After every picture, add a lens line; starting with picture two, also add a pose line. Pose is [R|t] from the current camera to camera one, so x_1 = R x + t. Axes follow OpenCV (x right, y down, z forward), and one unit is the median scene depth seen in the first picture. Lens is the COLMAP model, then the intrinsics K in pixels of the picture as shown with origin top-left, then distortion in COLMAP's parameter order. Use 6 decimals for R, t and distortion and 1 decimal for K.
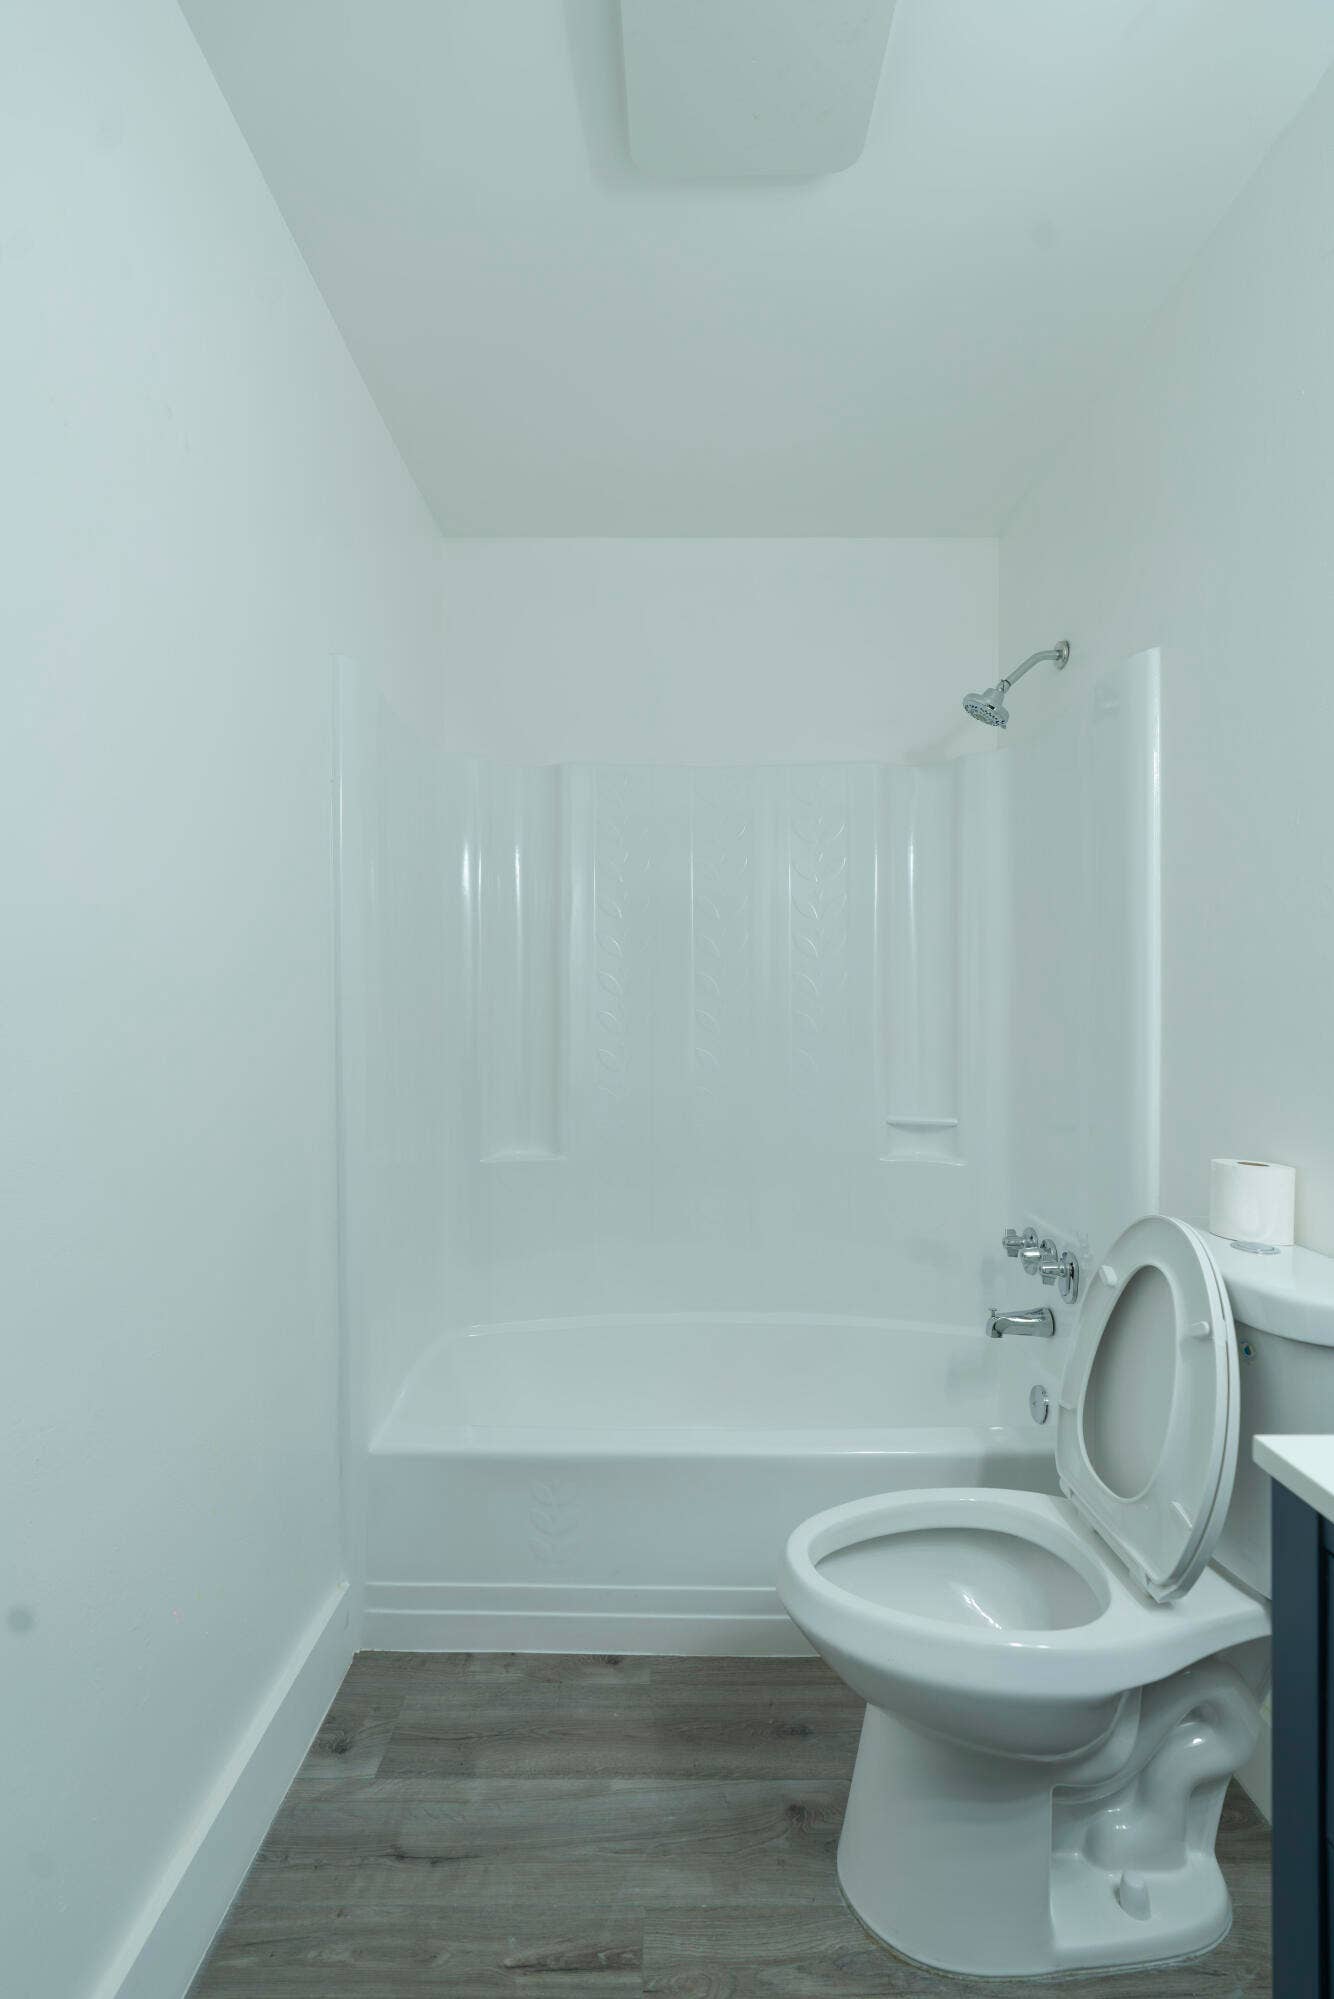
lens RADIAL K [[887.3, 0, 671.9], [0, 887.3, 1006.5], [0, 0, 1]] dist [0.011054, -0.005691]
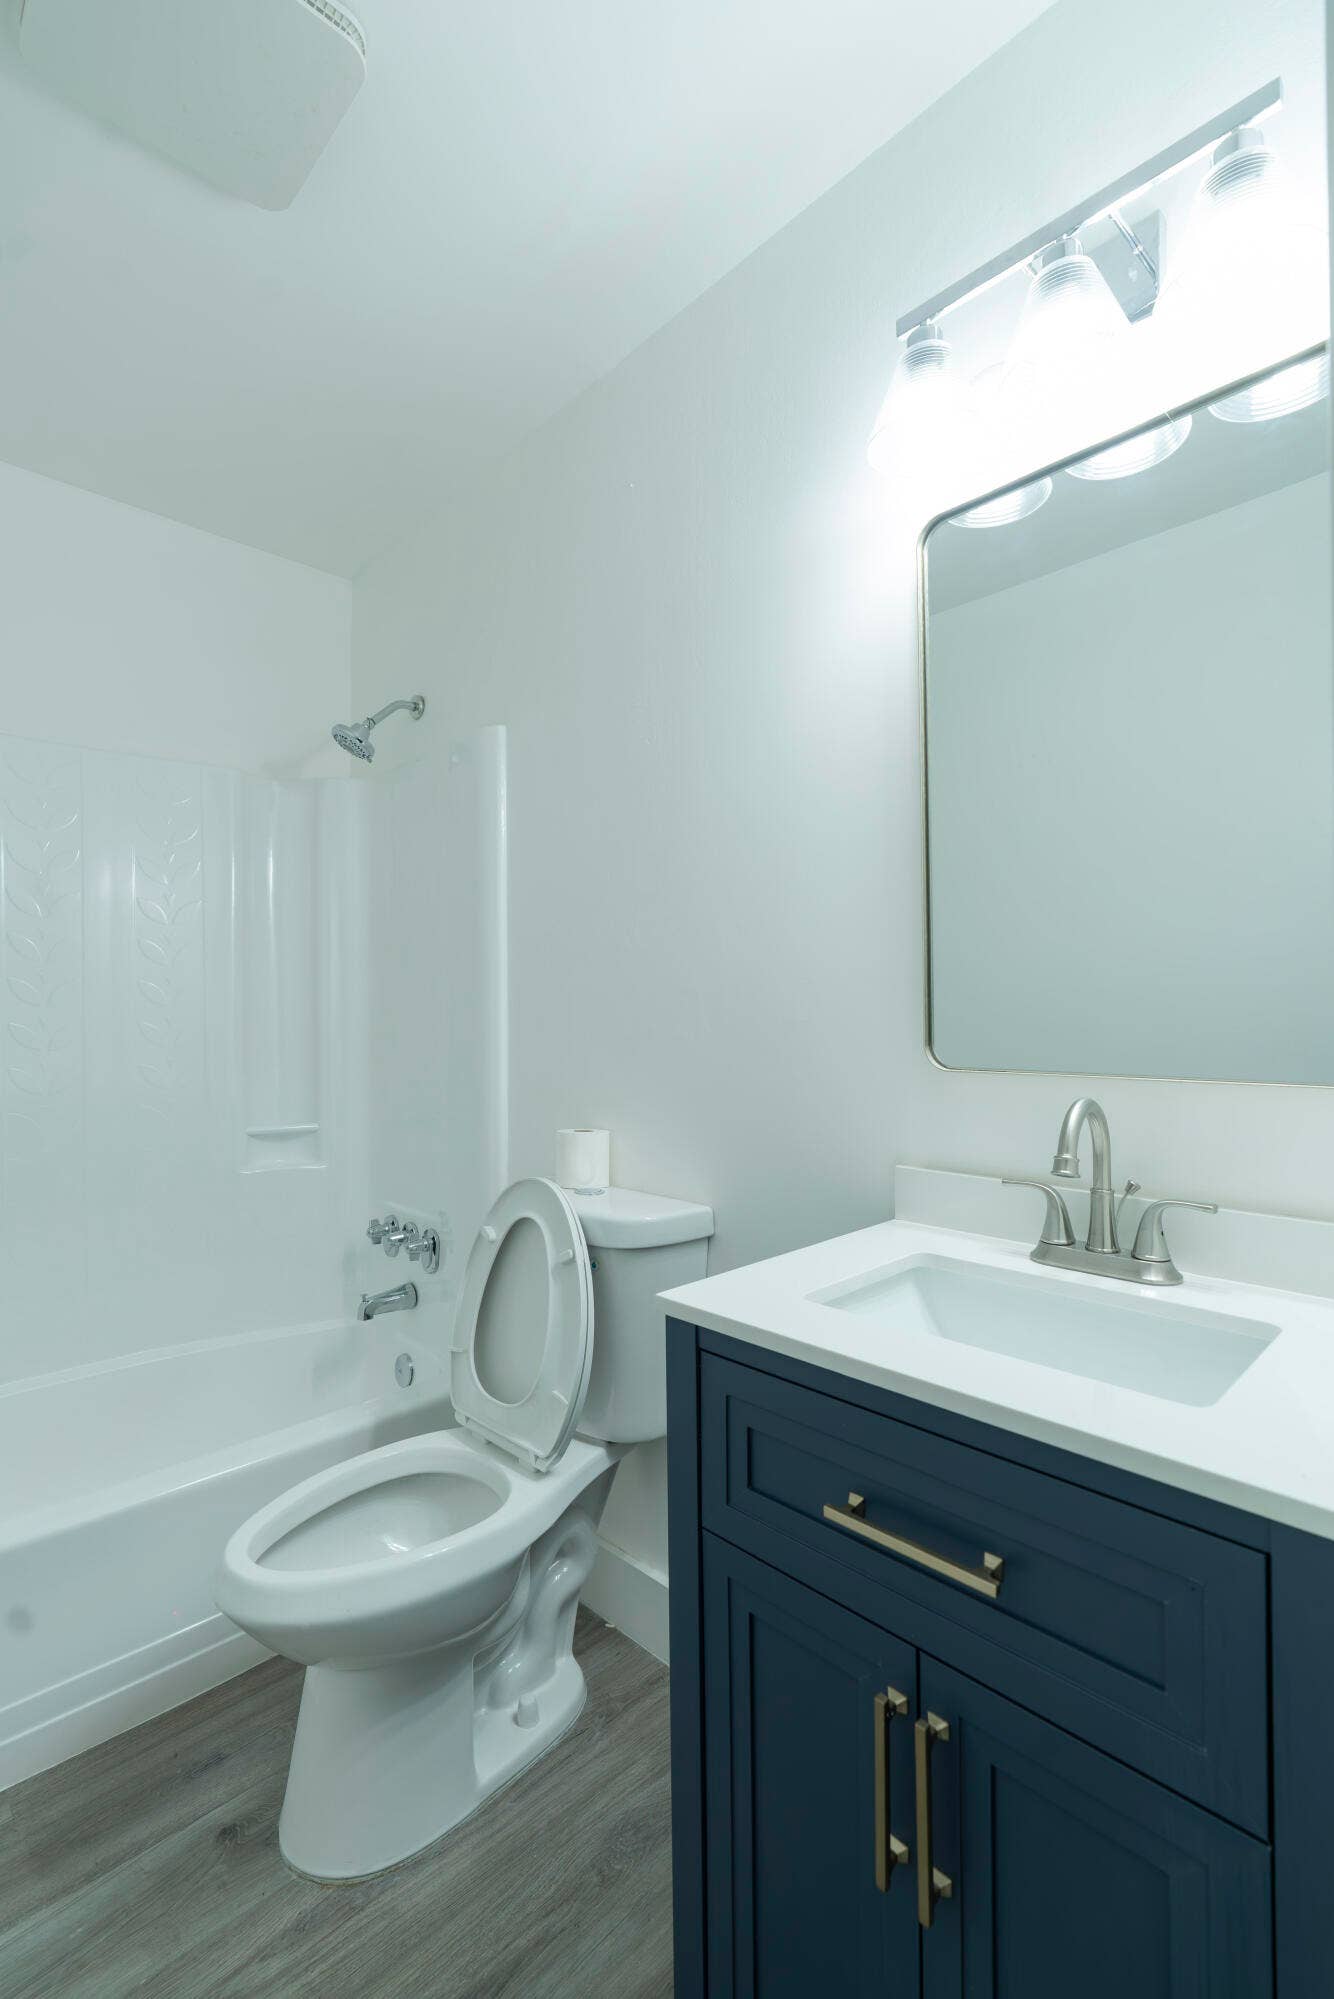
lens RADIAL K [[887.3, 0, 660.0], [0, 887.3, 1003.7], [0, 0, 1]] dist [0.011054, -0.005691]
pose [[0.722018, 0.000679, 0.691874, -0.194965], [0.007864, 0.999927, -0.009188, -0.002796], [-0.691829, 0.012075, 0.721960, -0.054586]]
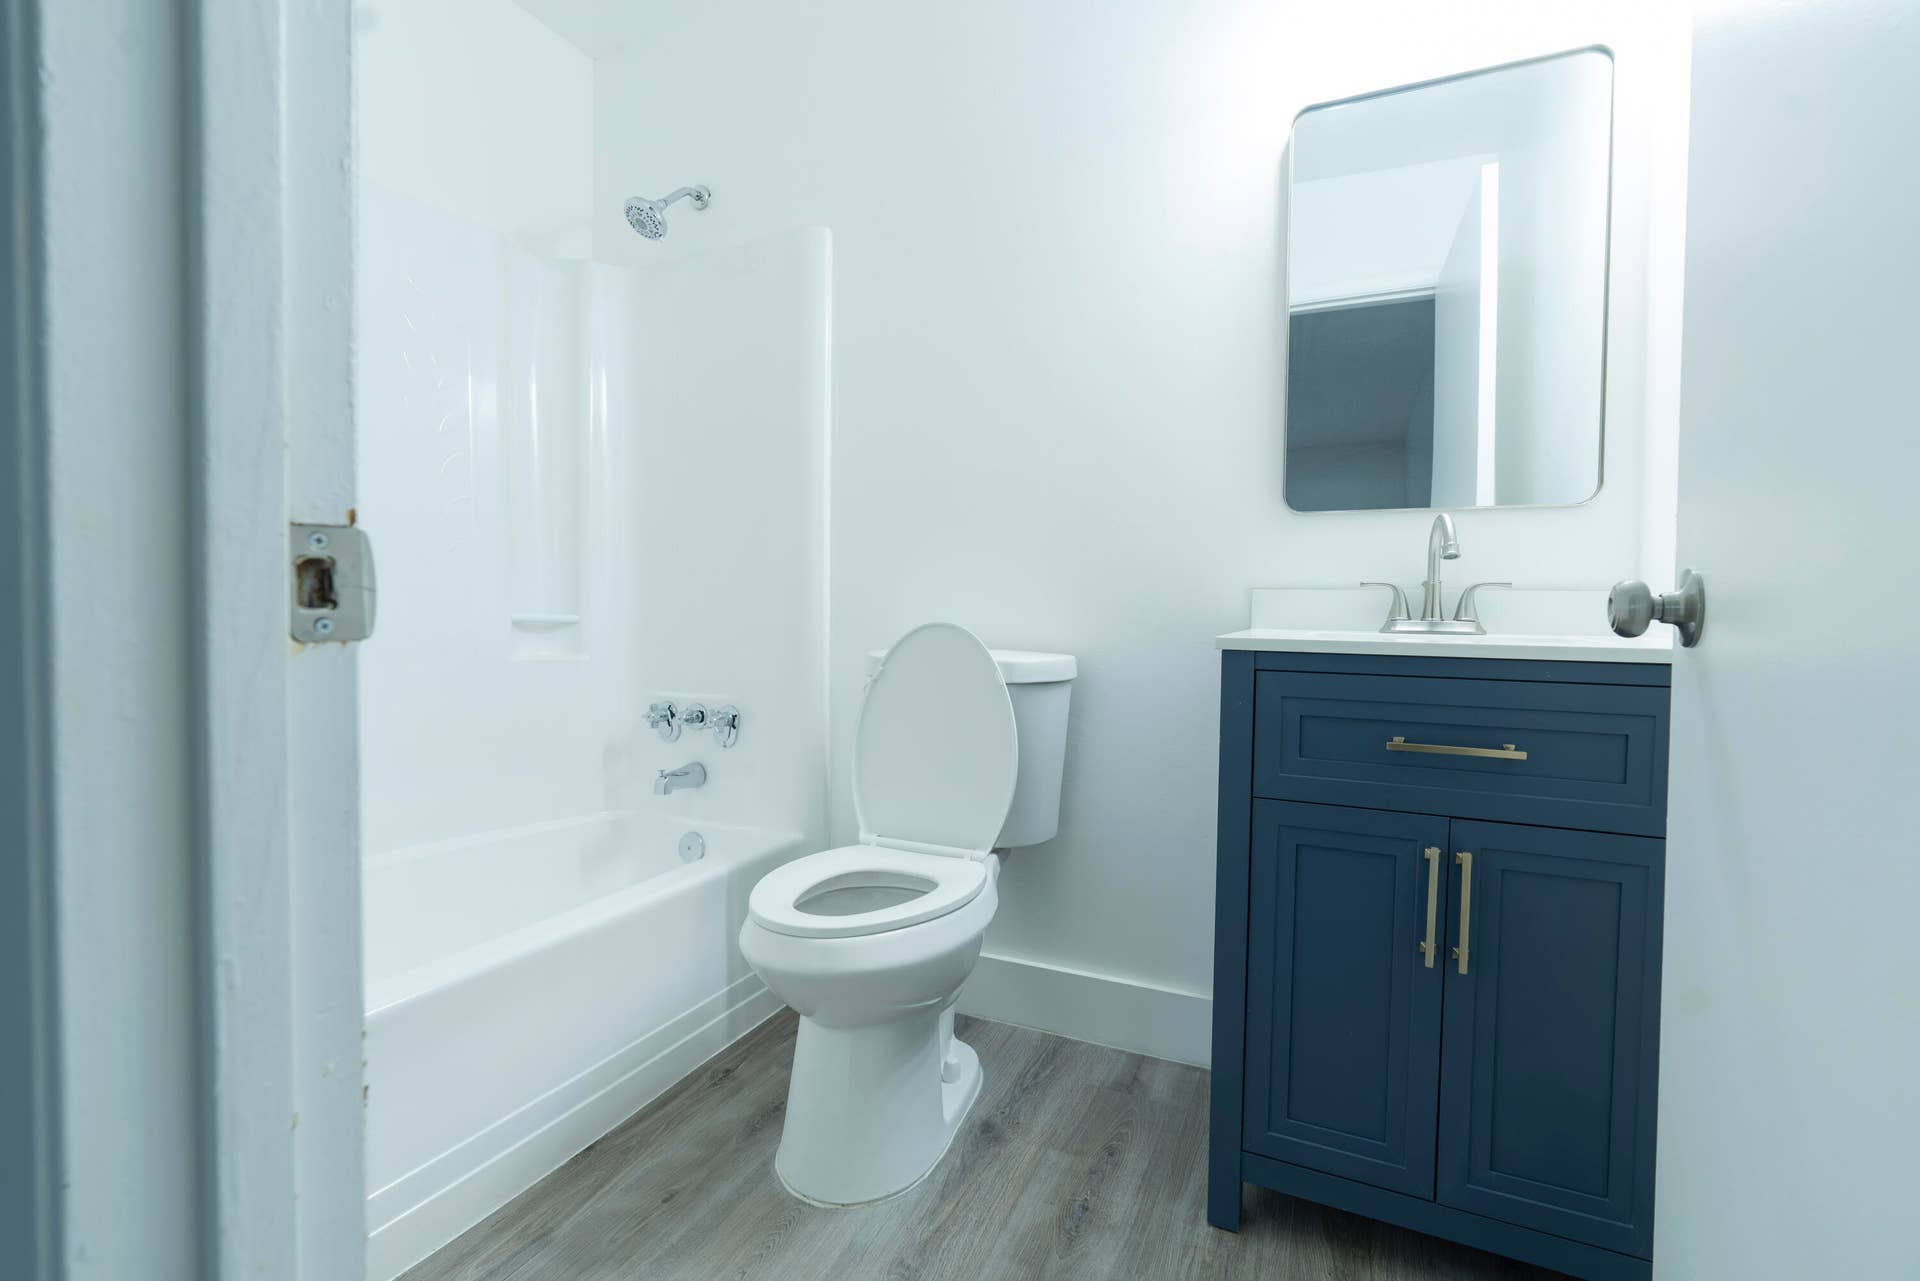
lens RADIAL K [[852.3, 0, 954.6], [0, 852.3, 641.9], [0, 0, 1]] dist [0.011054, -0.005691]
pose [[0.424468, -0.030249, 0.904937, -0.675889], [-0.009901, 0.999227, 0.038045, 0.204174], [-0.905389, -0.025109, 0.423841, 0.338965]]
